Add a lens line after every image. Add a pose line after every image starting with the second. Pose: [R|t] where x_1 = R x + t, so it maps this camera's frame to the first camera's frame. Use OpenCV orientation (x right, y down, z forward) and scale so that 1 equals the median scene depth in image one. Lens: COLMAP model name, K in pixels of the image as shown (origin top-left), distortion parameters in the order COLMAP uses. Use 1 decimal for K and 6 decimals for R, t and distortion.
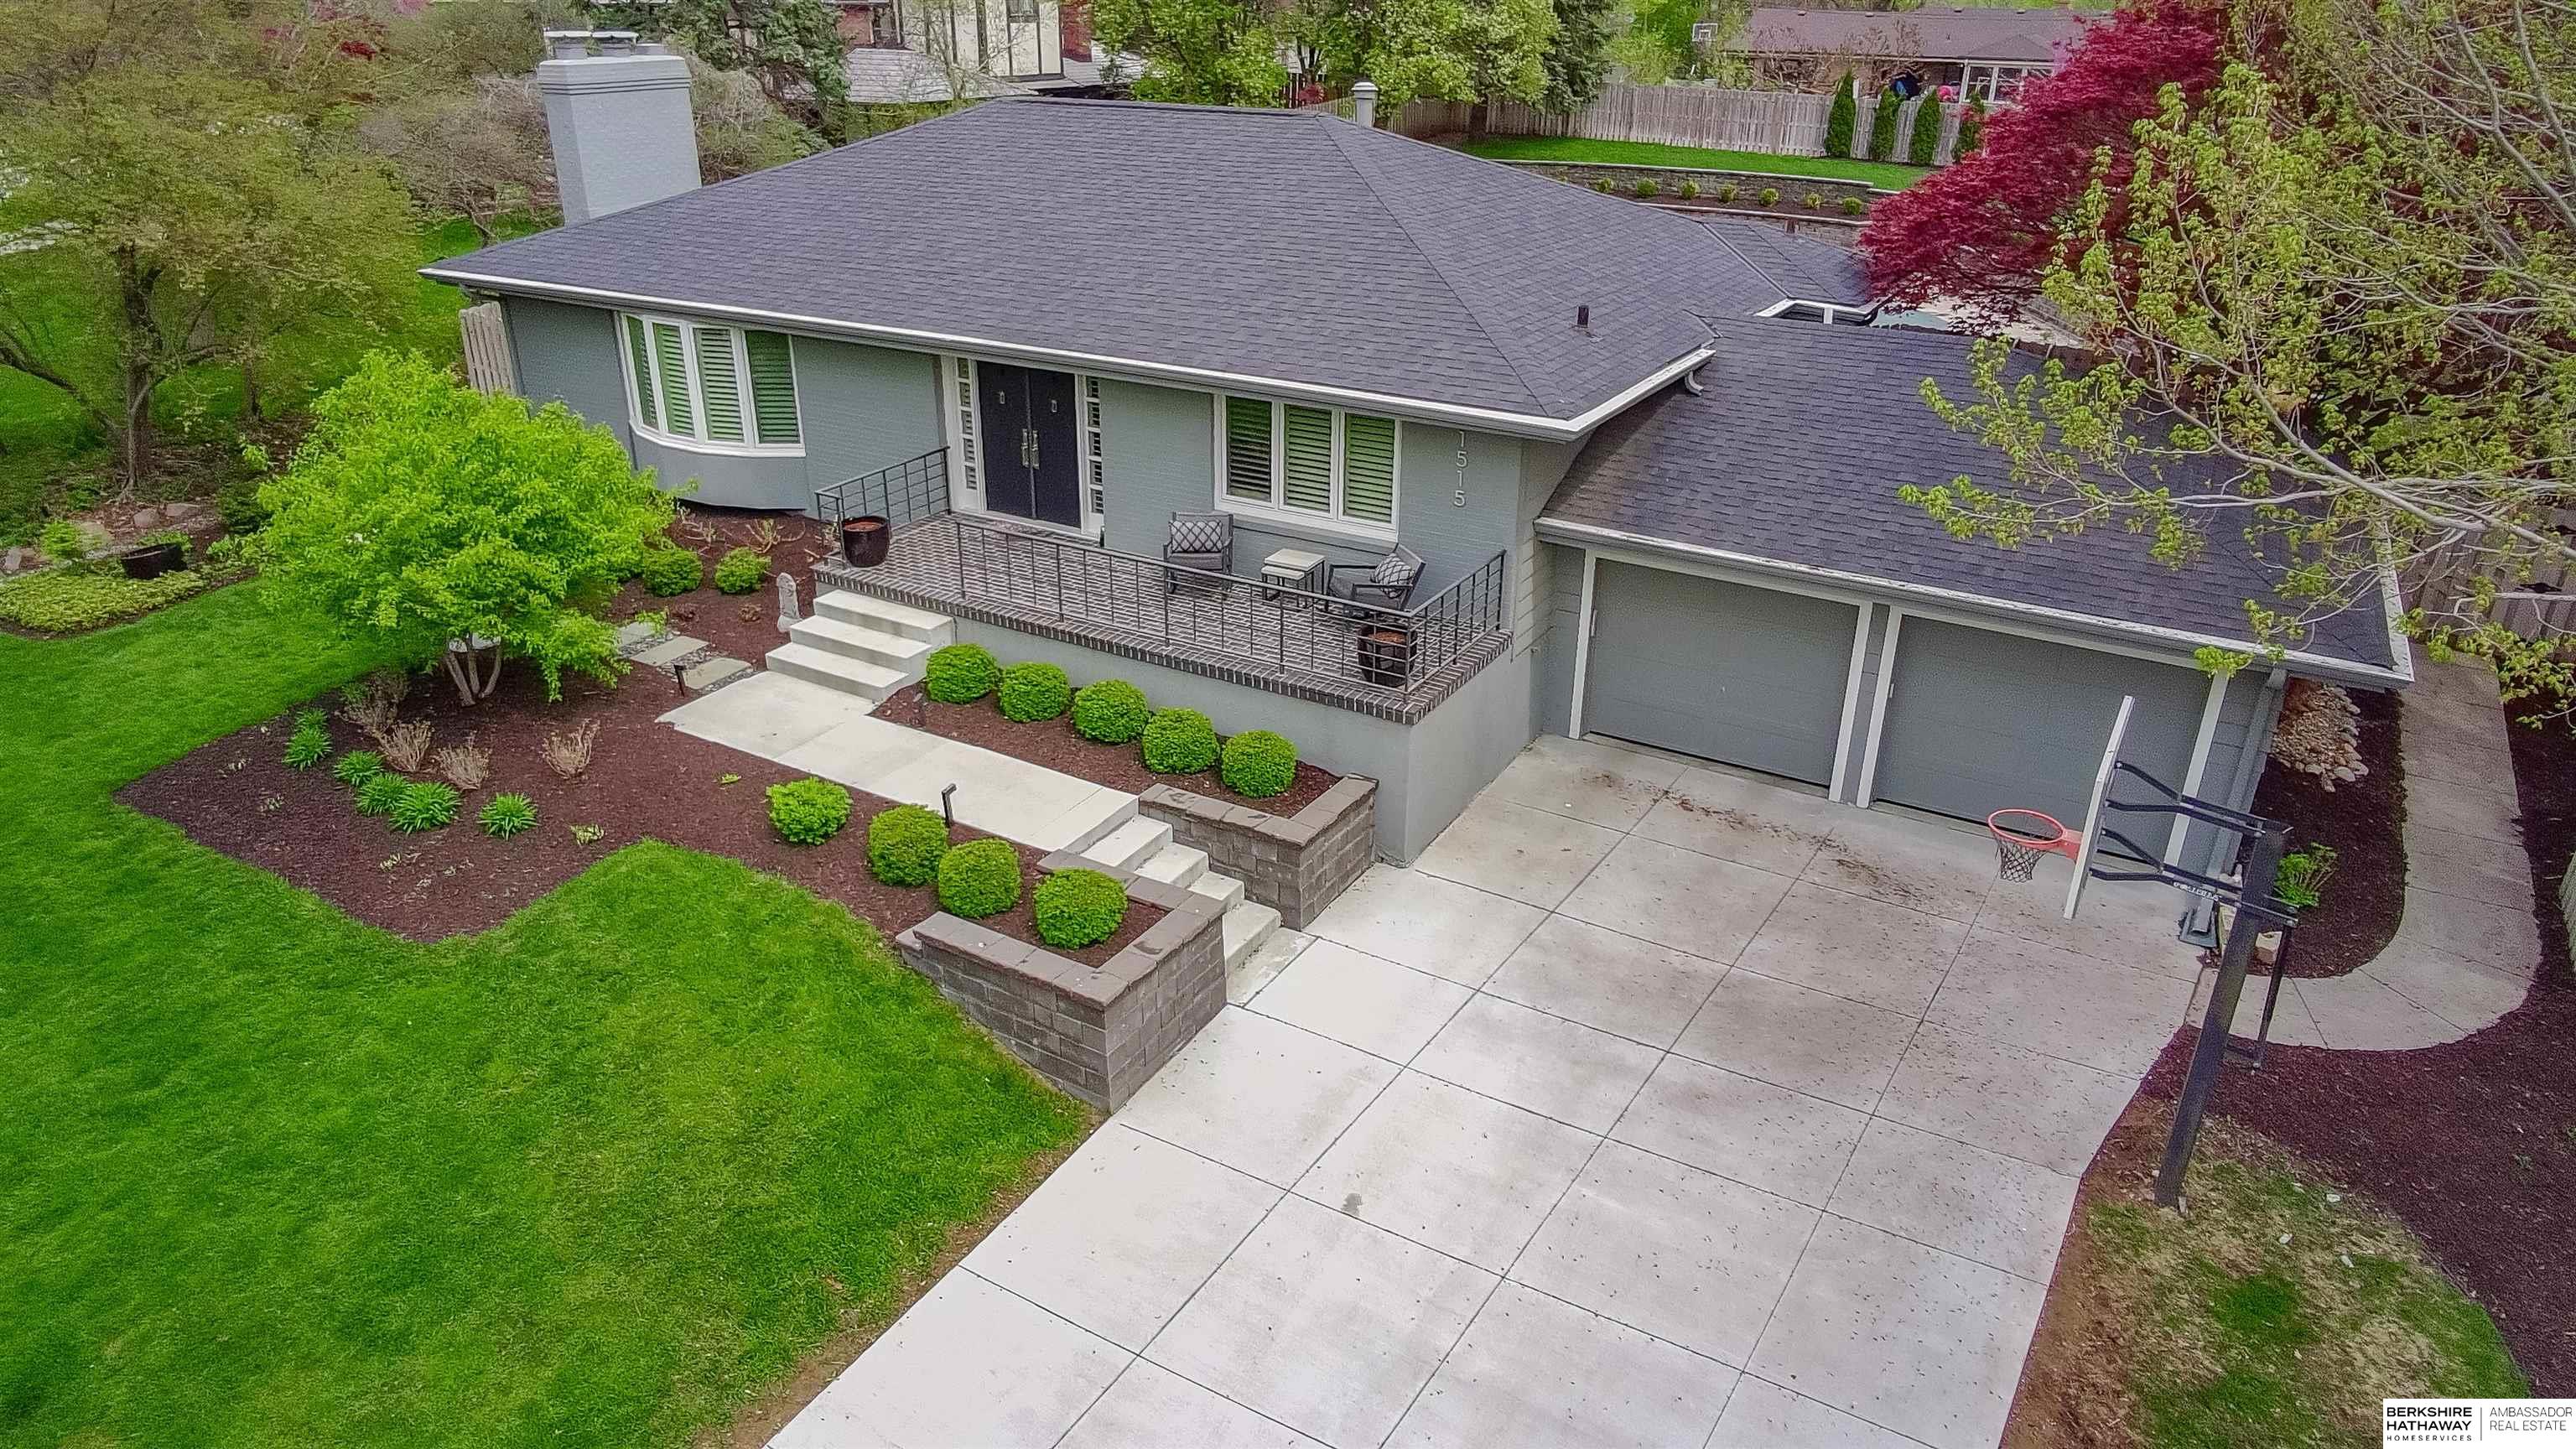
lens RADIAL K [[1590.5, 0, 1279.2], [0, 1590.5, 729.7], [0, 0, 1]] dist [-0.056298, 0.035898]
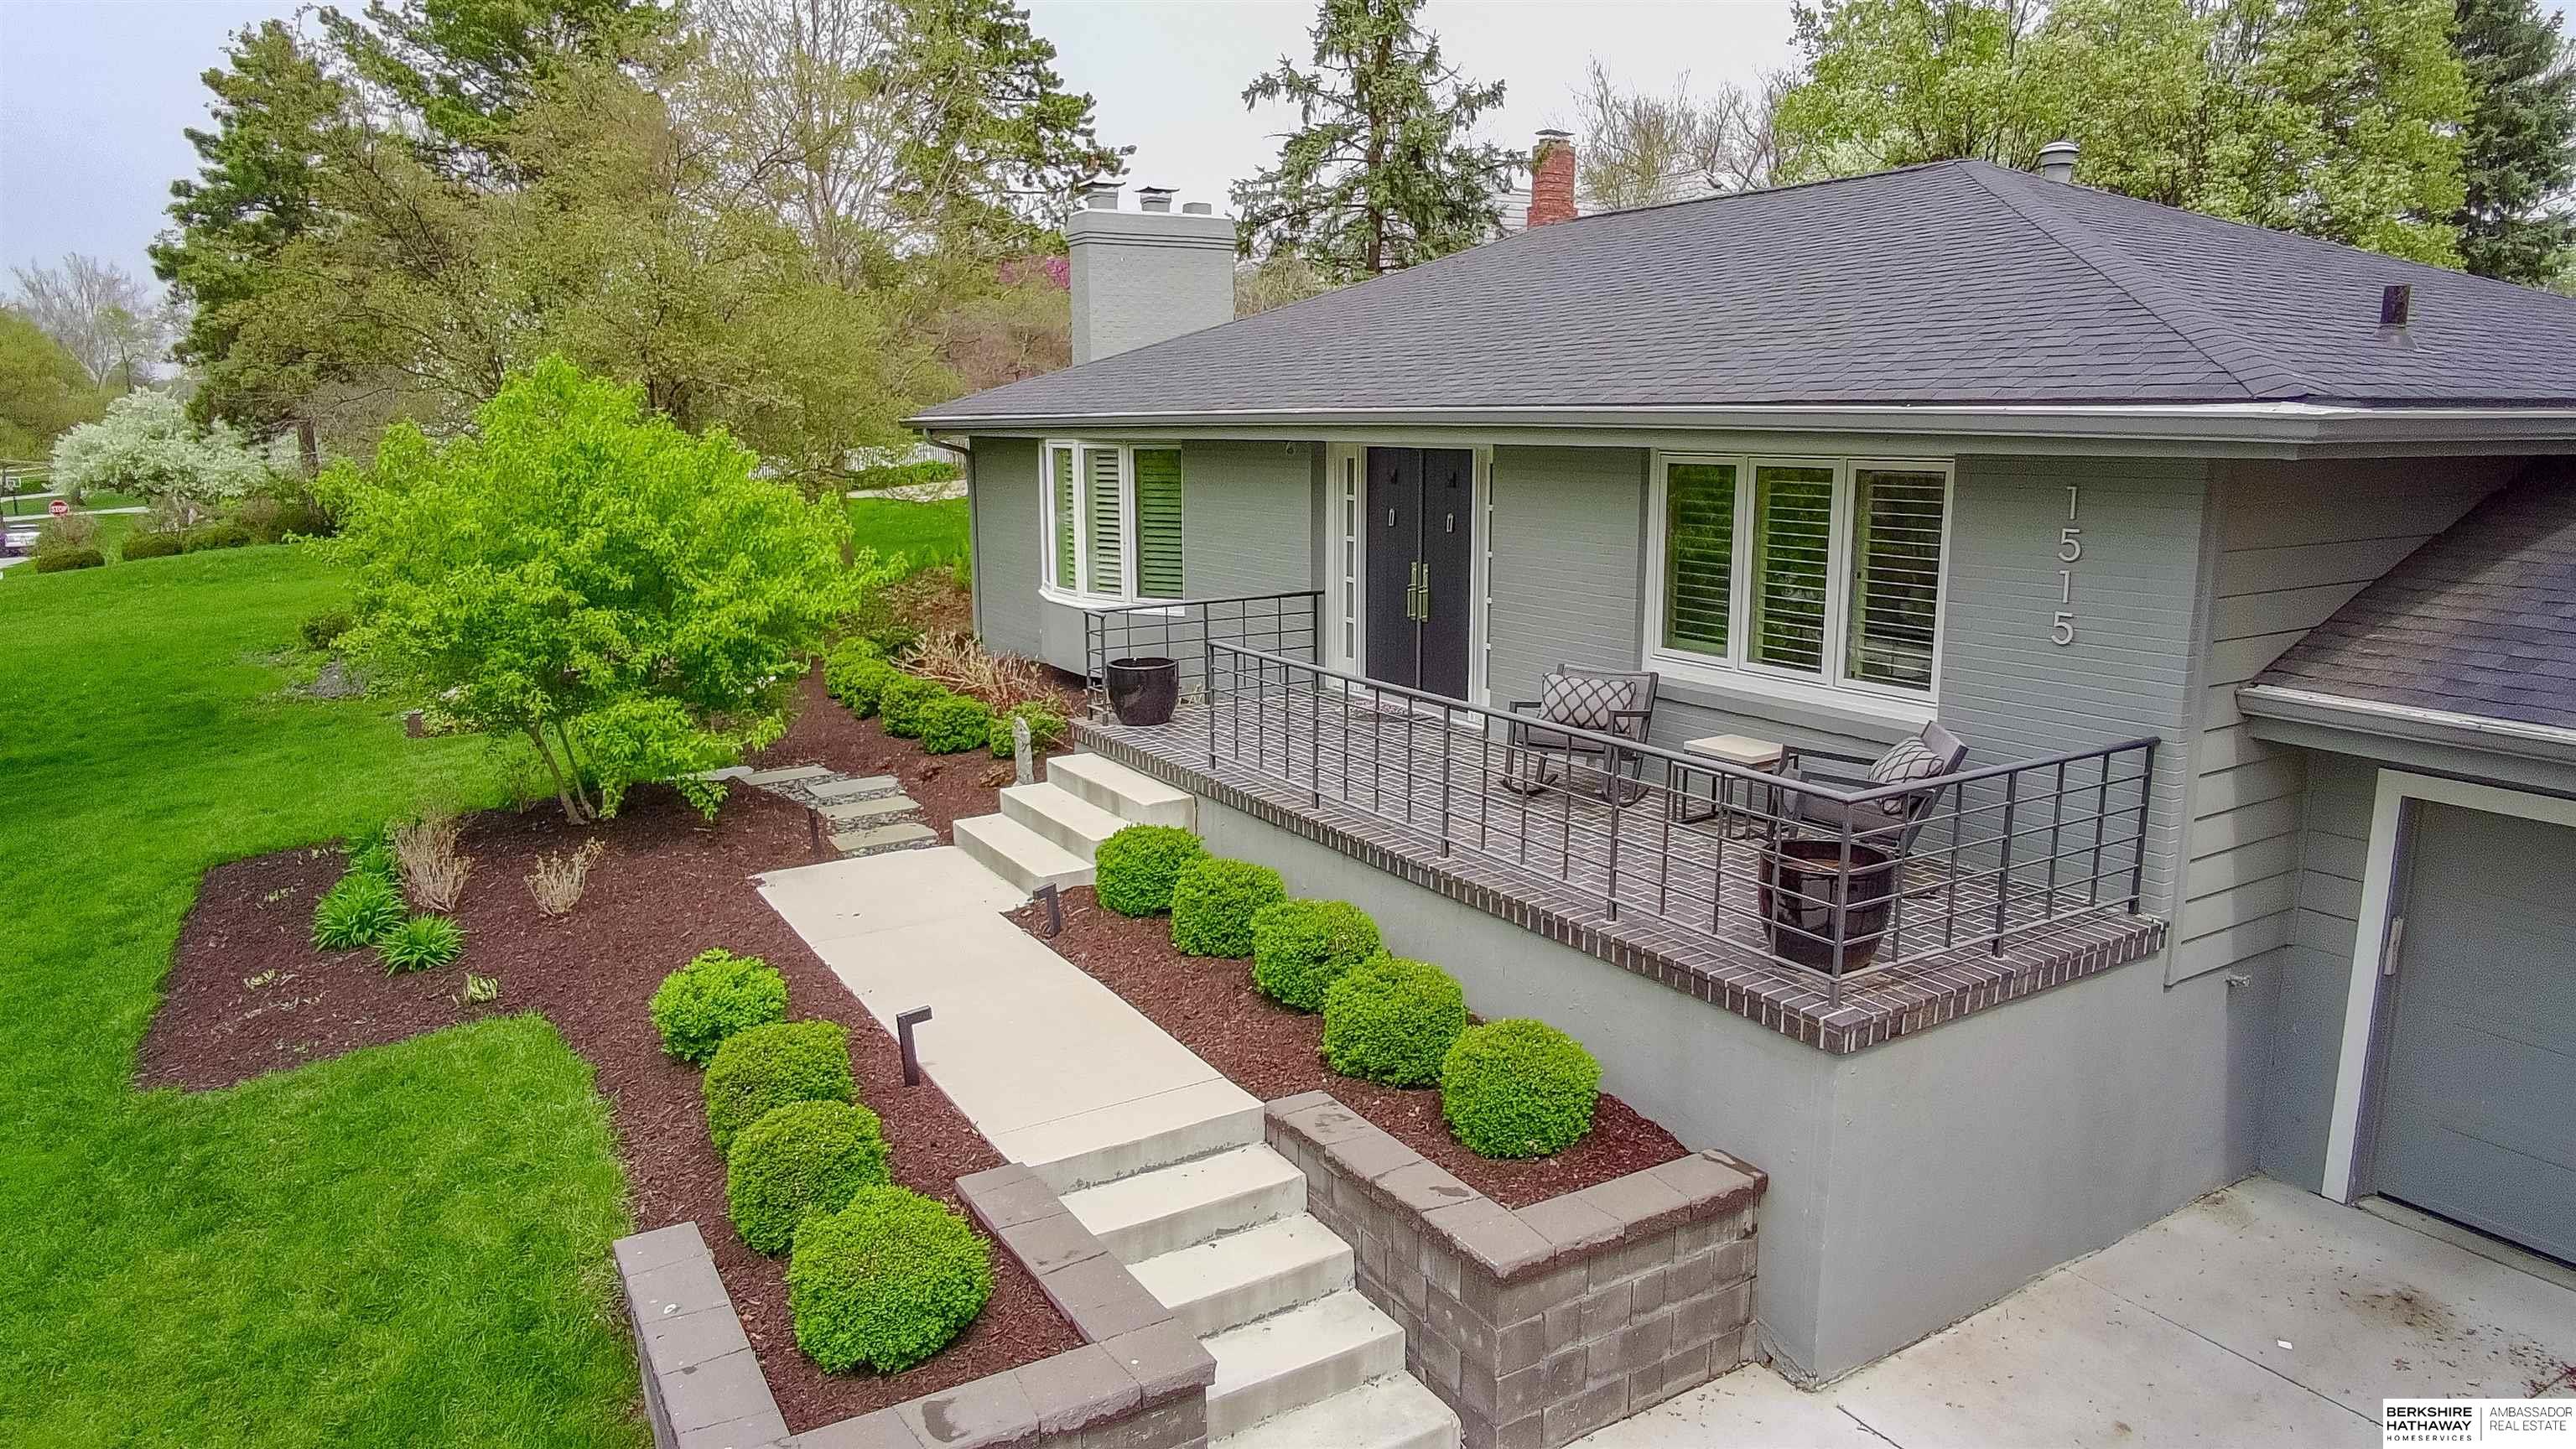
lens RADIAL K [[1590.5, 0, 1287.5], [0, 1590.5, 723.6], [0, 0, 1]] dist [-0.056298, 0.035898]
pose [[0.881161, 0.078966, -0.466175, 0.133291], [-0.190093, 0.961926, -0.196372, 0.021324], [0.432919, 0.261652, 0.862623, 0.500345]]
